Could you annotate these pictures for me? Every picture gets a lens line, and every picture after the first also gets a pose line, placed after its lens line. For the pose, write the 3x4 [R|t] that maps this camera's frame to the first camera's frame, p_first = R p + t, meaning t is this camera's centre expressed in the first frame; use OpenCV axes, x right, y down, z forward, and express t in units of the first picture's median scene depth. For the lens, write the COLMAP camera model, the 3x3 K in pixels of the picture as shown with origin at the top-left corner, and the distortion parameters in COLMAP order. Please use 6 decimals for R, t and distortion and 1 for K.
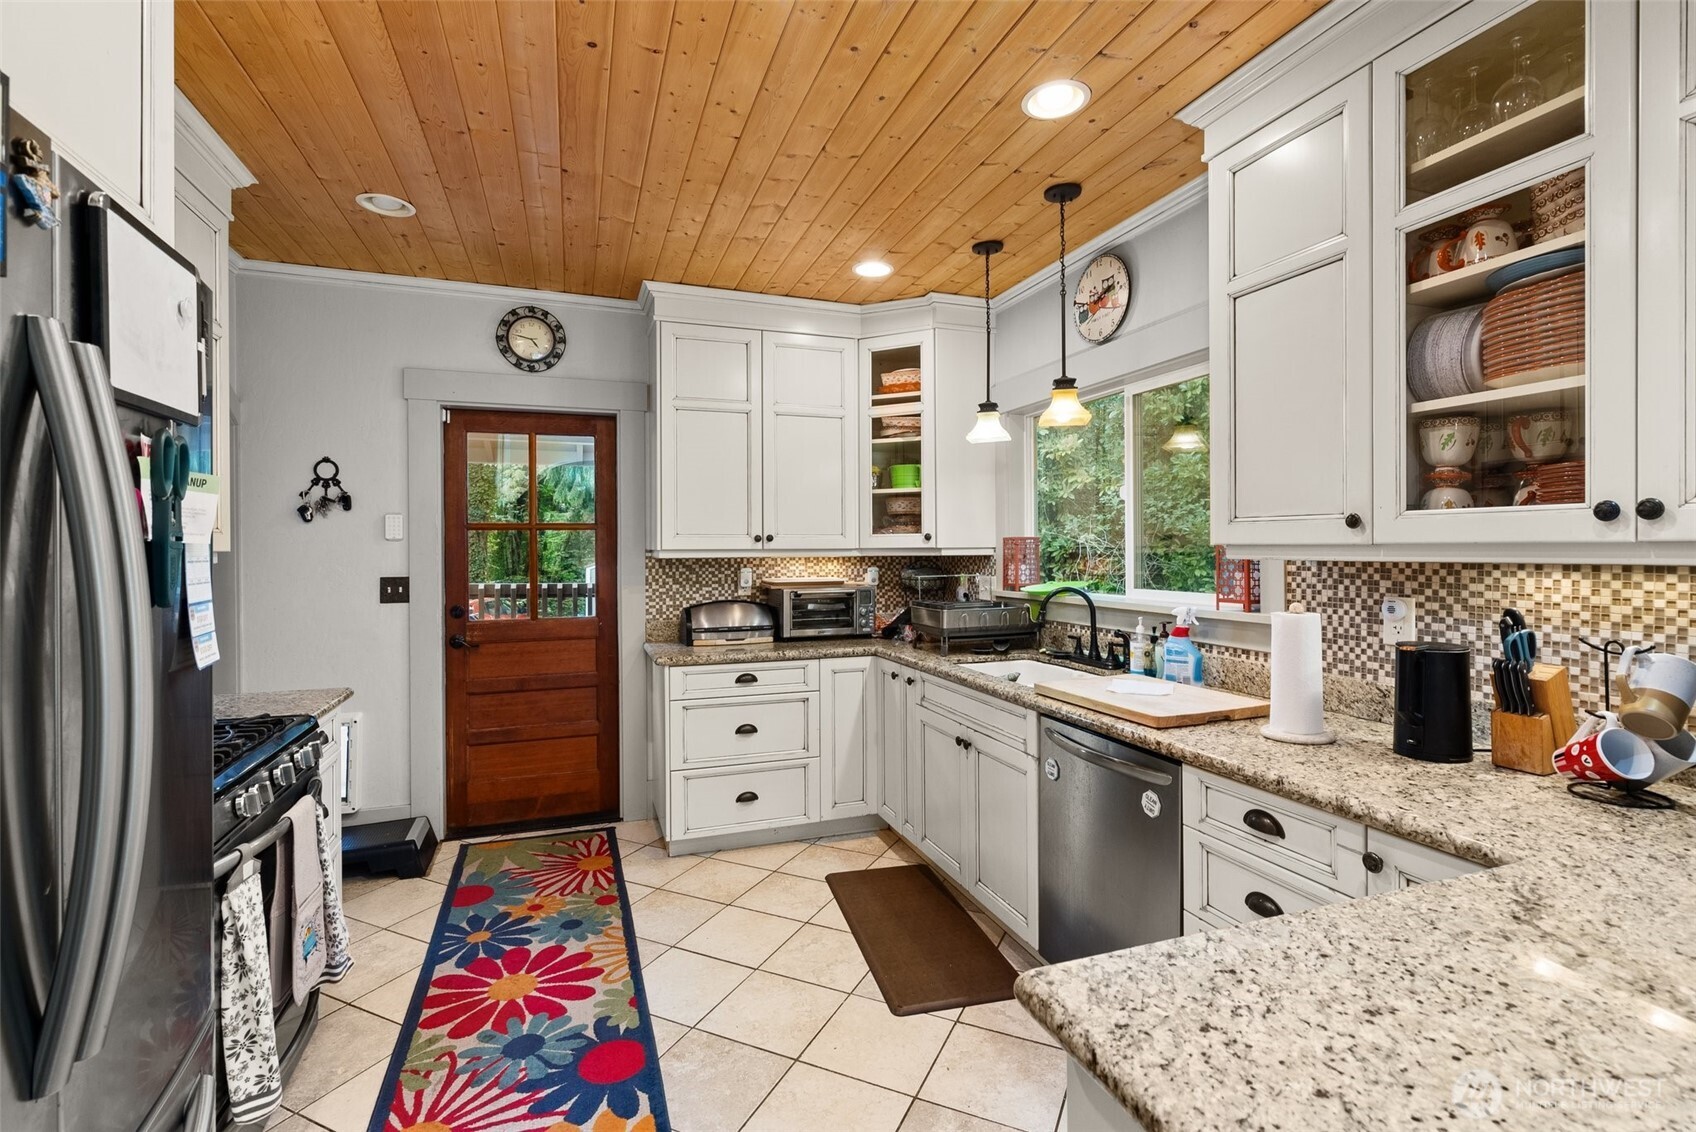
lens RADIAL K [[778.3, 0, 848.8], [0, 778.3, 553.0], [0, 0, 1]] dist [-0.001697, 0.002165]
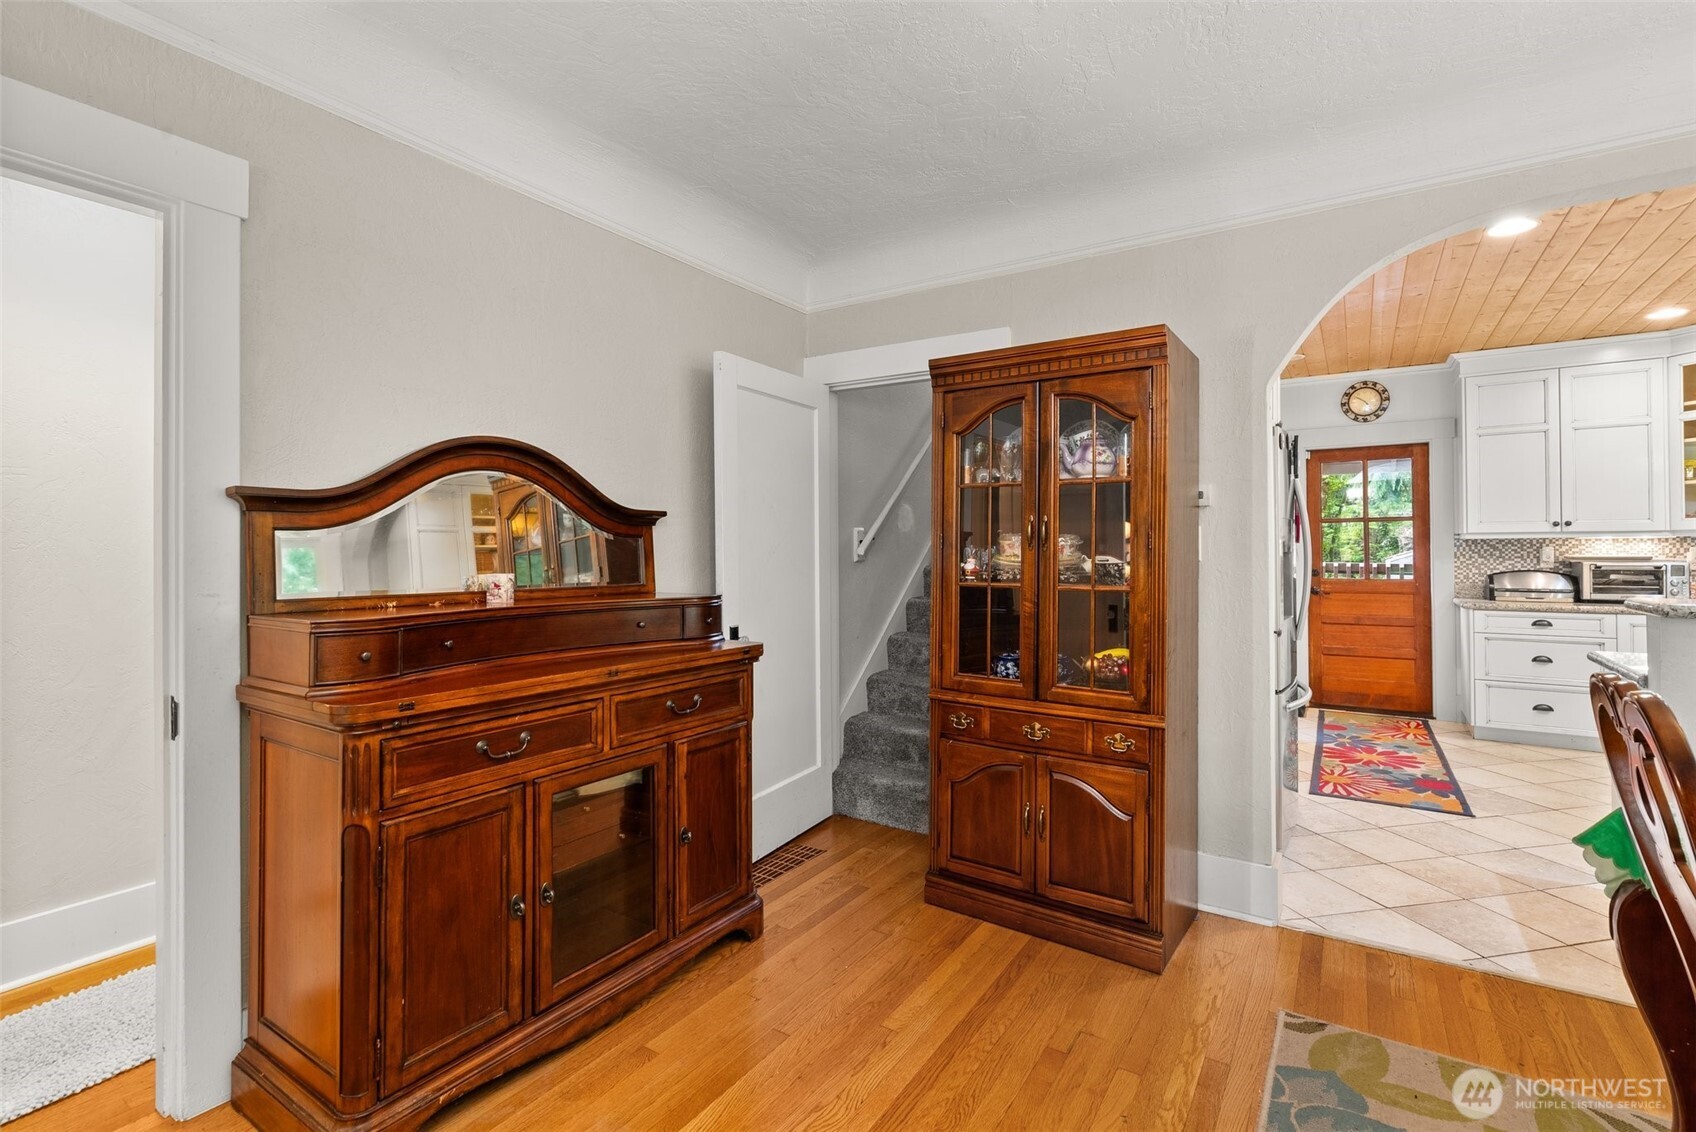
lens RADIAL K [[780.8, 0, 850.4], [0, 780.8, 542.5], [0, 0, 1]] dist [-0.000167, 0.000068]
pose [[0.606531, -0.005811, -0.795038, 0.213958], [0.002110, 0.999982, -0.005699, 0.018535], [0.795057, 0.001779, 0.606532, -0.779323]]
